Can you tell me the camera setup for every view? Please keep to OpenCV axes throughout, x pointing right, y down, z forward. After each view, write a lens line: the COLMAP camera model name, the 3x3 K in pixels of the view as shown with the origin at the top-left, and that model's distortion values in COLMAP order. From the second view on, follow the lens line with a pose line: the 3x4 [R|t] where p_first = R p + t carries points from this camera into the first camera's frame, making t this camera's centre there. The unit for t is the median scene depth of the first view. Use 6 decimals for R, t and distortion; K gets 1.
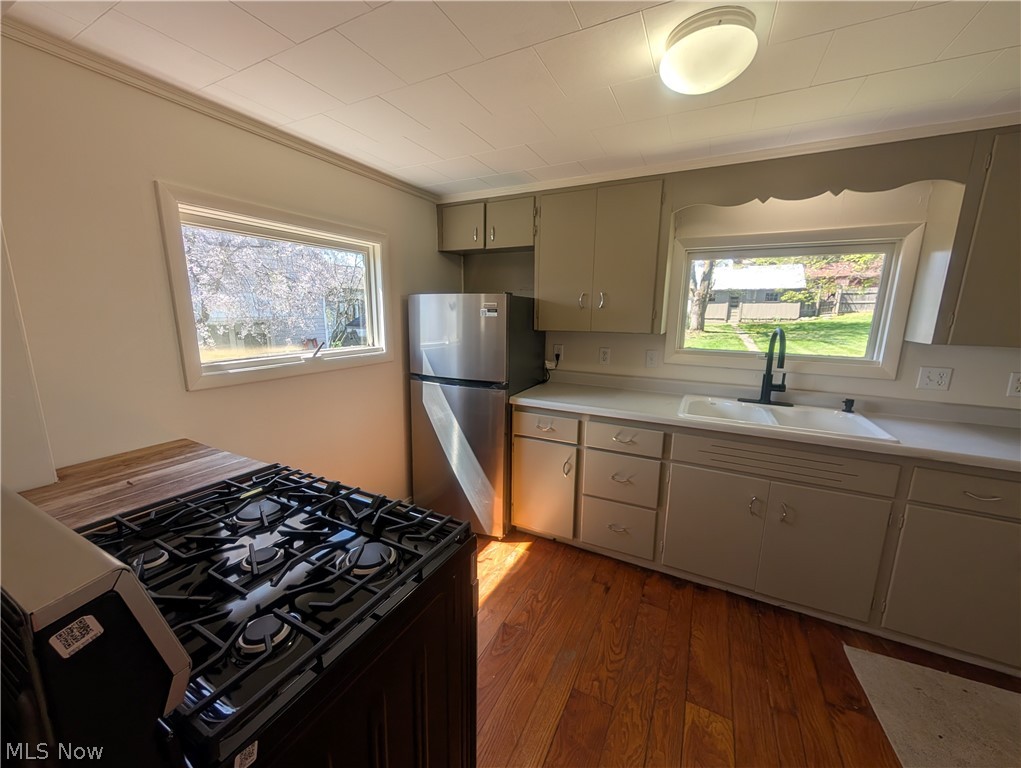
lens RADIAL K [[382.9, 0, 509.5], [0, 382.9, 379.9], [0, 0, 1]] dist [-0.000289, -0.000044]
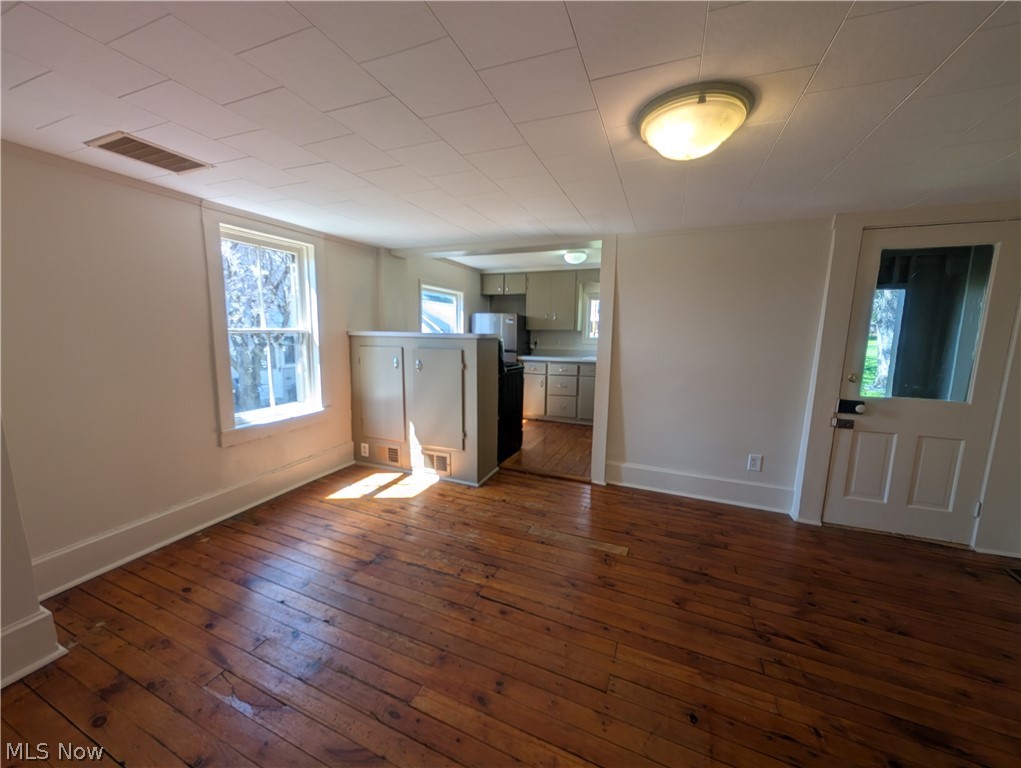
lens RADIAL K [[382.9, 0, 509.5], [0, 382.9, 385.3], [0, 0, 1]] dist [-0.000289, -0.000044]
pose [[0.995663, -0.010893, 0.092390, -0.276338], [0.015078, 0.998886, -0.044719, 0.335667], [-0.091800, 0.045918, 0.994718, -1.390731]]
